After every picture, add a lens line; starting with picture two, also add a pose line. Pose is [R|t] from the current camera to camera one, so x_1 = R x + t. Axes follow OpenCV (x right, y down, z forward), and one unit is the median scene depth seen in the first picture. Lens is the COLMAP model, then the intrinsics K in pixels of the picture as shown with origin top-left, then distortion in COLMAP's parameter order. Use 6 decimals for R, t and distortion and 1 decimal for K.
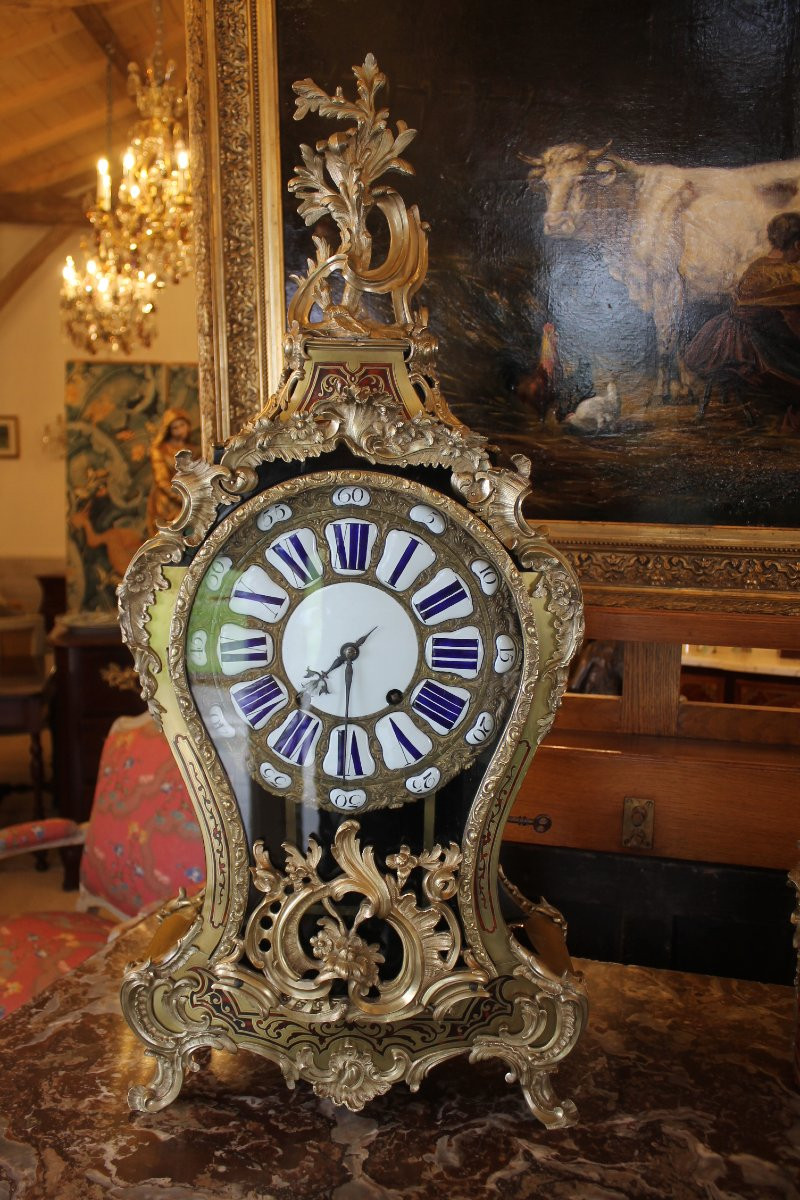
lens RADIAL K [[995.7, 0, 377.0], [0, 995.7, 617.8], [0, 0, 1]] dist [-0.170129, 0.141902]
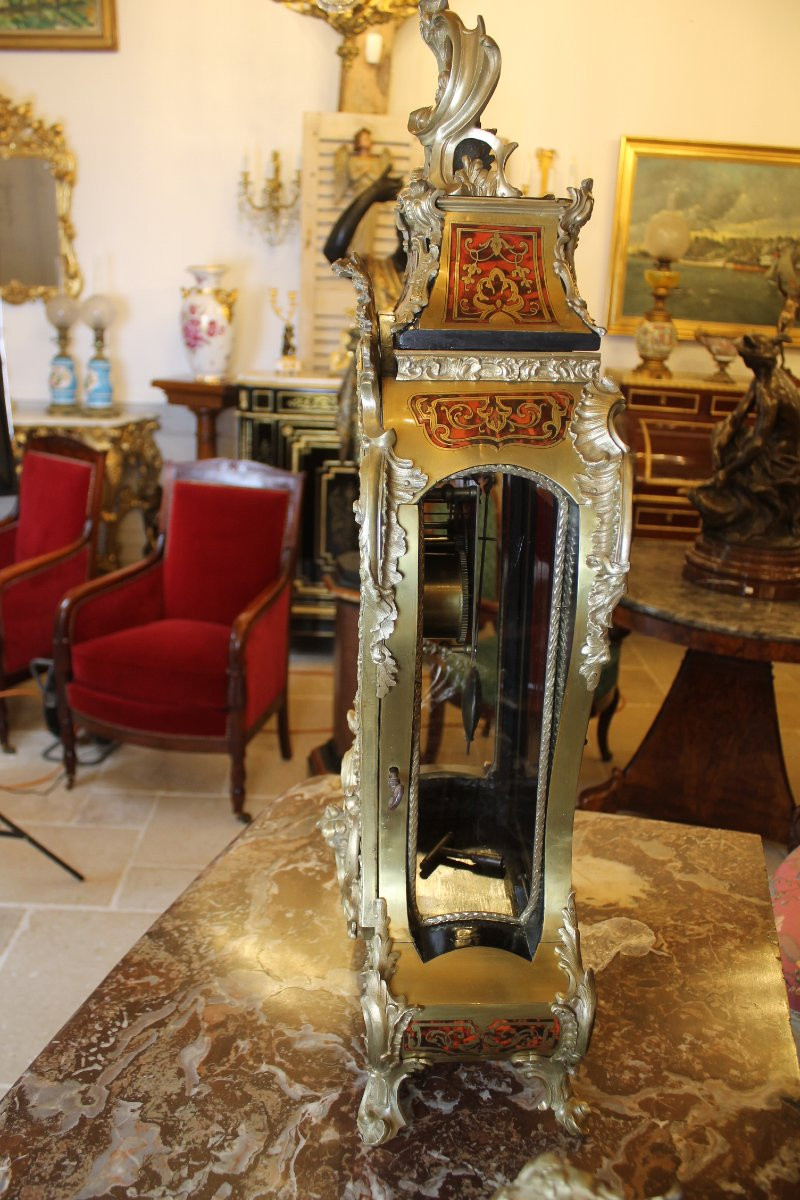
lens RADIAL K [[995.7, 0, 377.0], [0, 995.7, 617.8], [0, 0, 1]] dist [-0.170129, 0.141902]
pose [[0.066887, 0.289785, -0.954752, 0.908170], [-0.144802, 0.949583, 0.278072, -0.155882], [0.987197, 0.119651, 0.105477, 0.886584]]
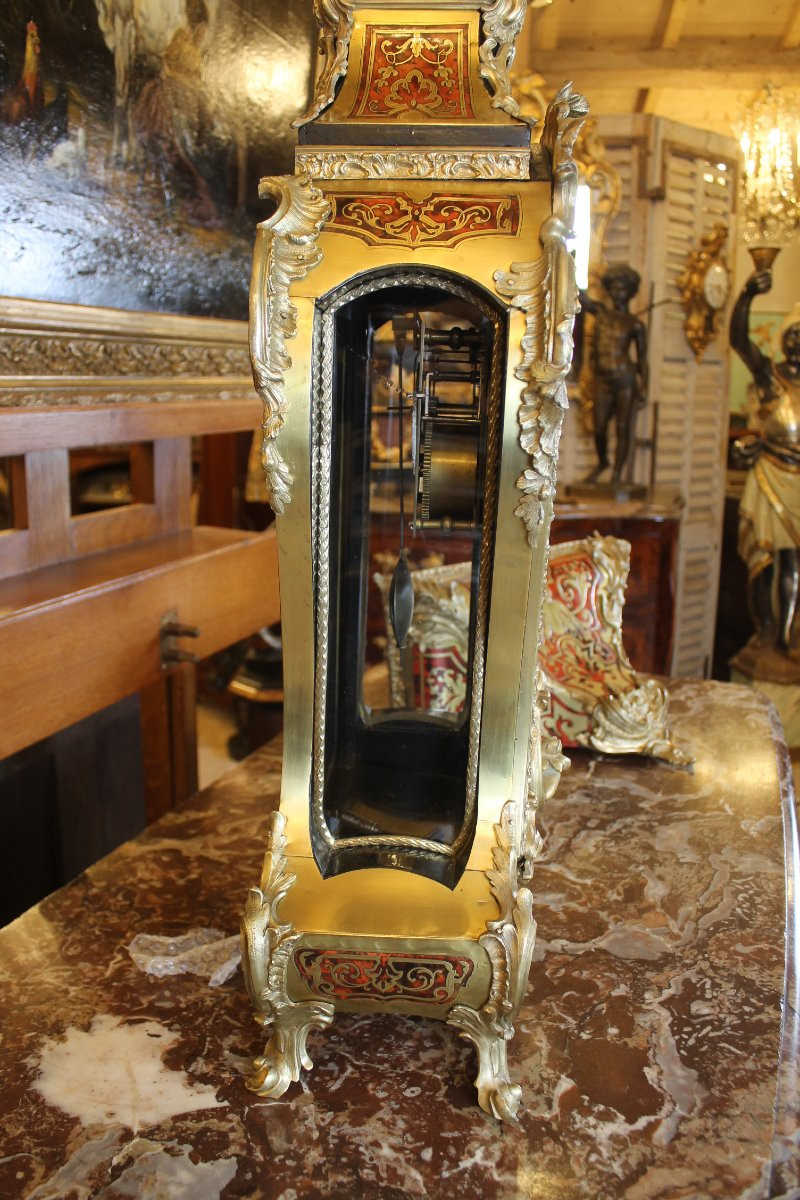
lens RADIAL K [[995.7, 0, 377.0], [0, 995.7, 617.8], [0, 0, 1]] dist [-0.170129, 0.141902]
pose [[0.041719, -0.243083, 0.969108, -0.874320], [0.117998, 0.964363, 0.236813, -0.008906], [-0.992137, 0.104473, 0.068915, 1.057114]]
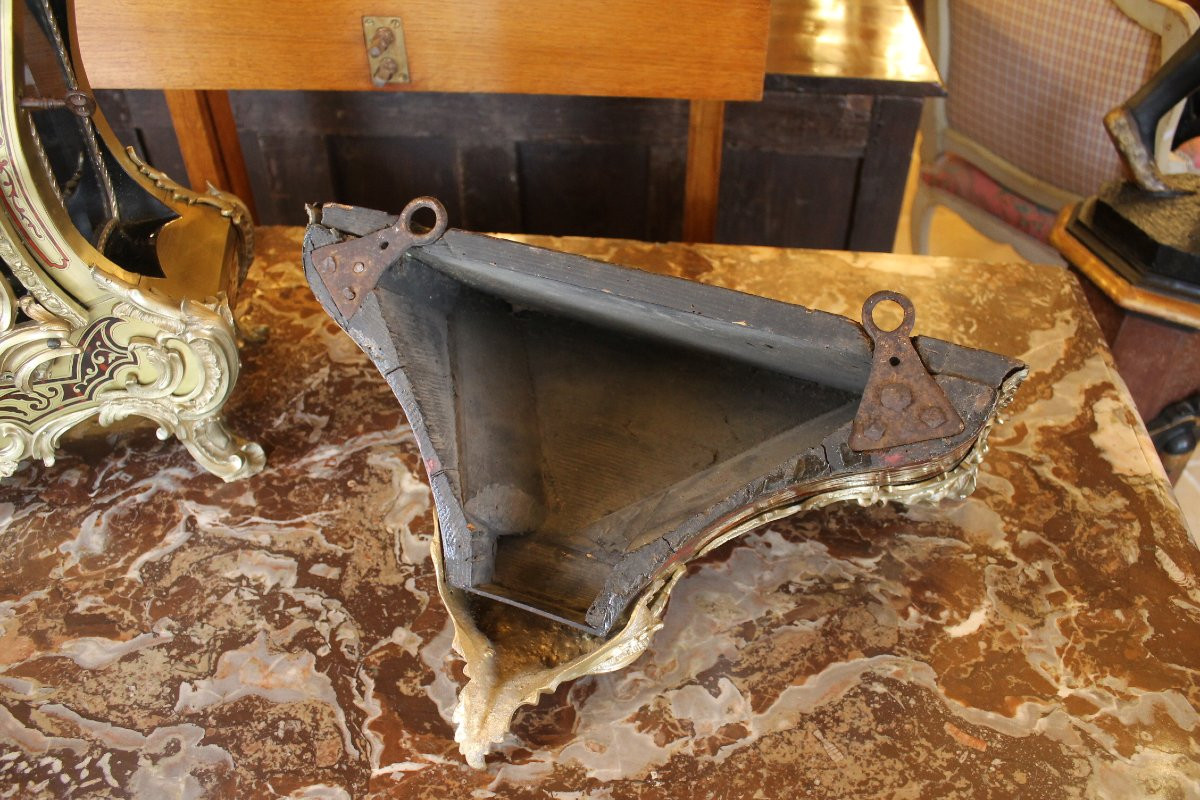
lens RADIAL K [[995.7, 0, 606.5], [0, 995.7, 419.2], [0, 0, 1]] dist [-0.170129, 0.141902]
pose [[0.971056, -0.166229, 0.171517, 0.365670], [0.038923, 0.818620, 0.573015, 0.033785], [-0.235659, -0.549753, 0.801396, 0.300598]]
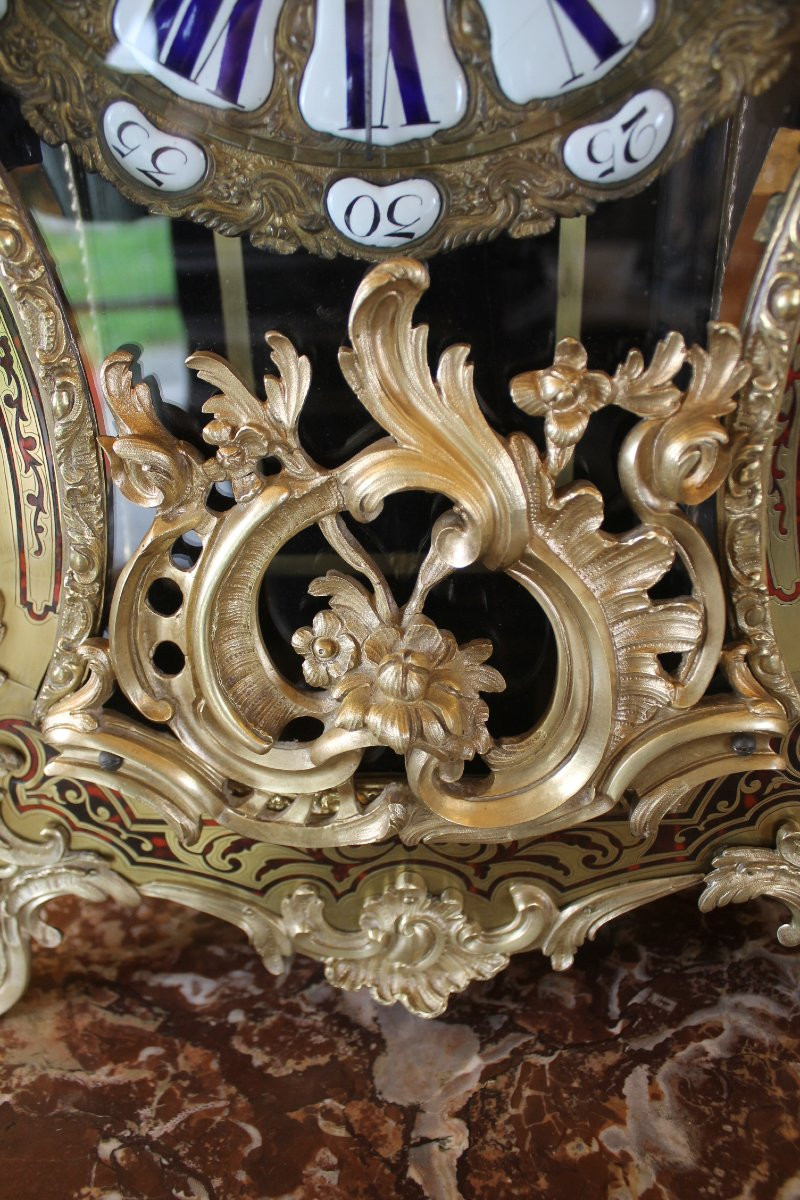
lens RADIAL K [[995.7, 0, 377.0], [0, 995.7, 617.8], [0, 0, 1]] dist [-0.170129, 0.141902]
pose [[0.999080, -0.042179, -0.007800, -0.034869], [0.042470, 0.947164, 0.317926, 0.209530], [-0.006022, -0.317965, 0.948083, 0.662932]]
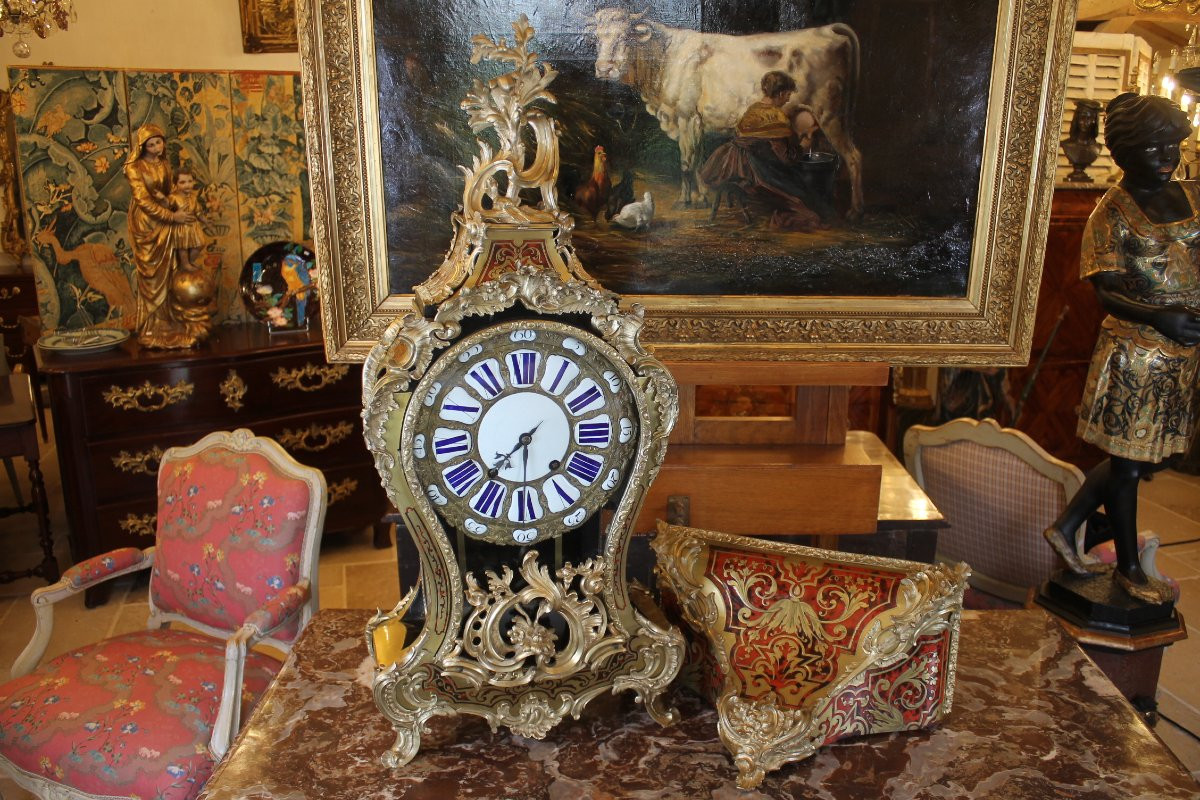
lens RADIAL K [[995.7, 0, 606.5], [0, 995.7, 419.2], [0, 0, 1]] dist [-0.170129, 0.141902]
pose [[0.950197, -0.095269, 0.296732, -0.337590], [0.048771, 0.985855, 0.160347, -0.218375], [-0.307811, -0.137889, 0.941403, -0.399567]]
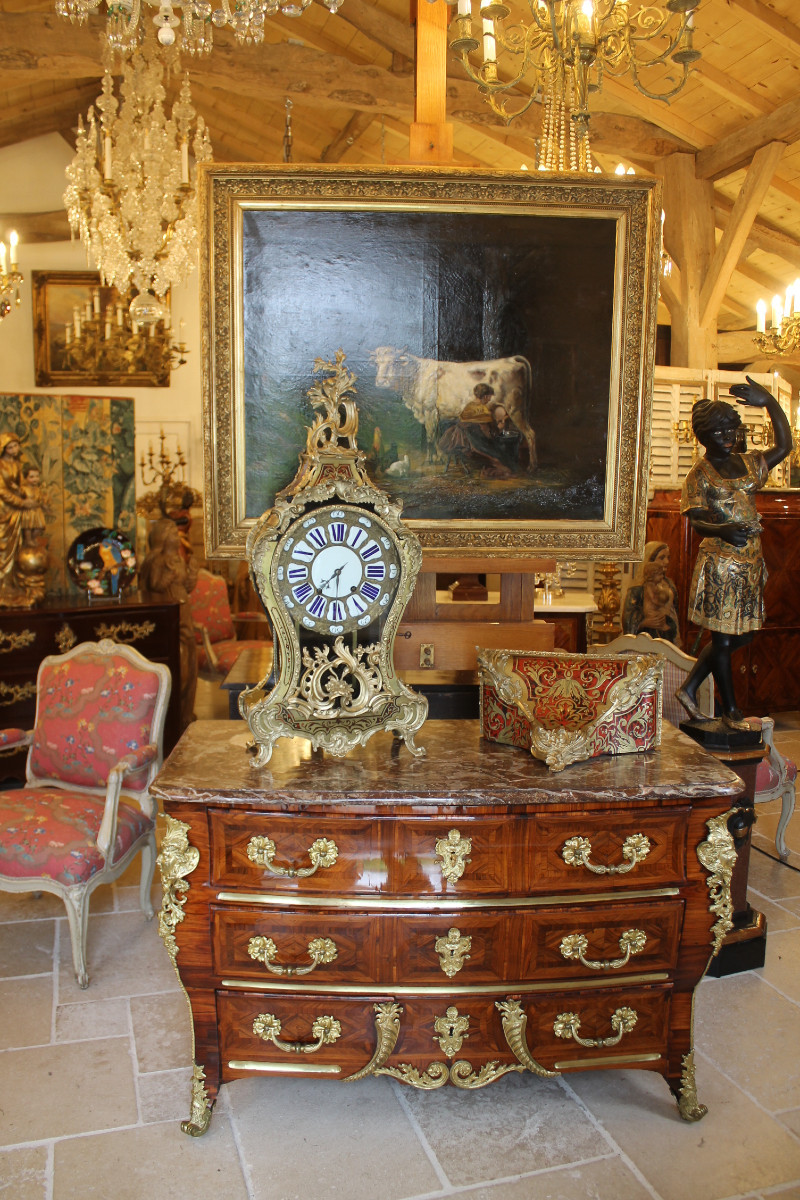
lens RADIAL K [[1046.5, 0, 400.0], [0, 1046.5, 600.0], [0, 0, 1]] dist [-0.197031, -0.418845]
pose [[0.939355, -0.039350, 0.340681, -0.810850], [0.040712, 0.999166, 0.003154, 0.104698], [-0.340521, 0.010907, 0.940174, -1.651952]]
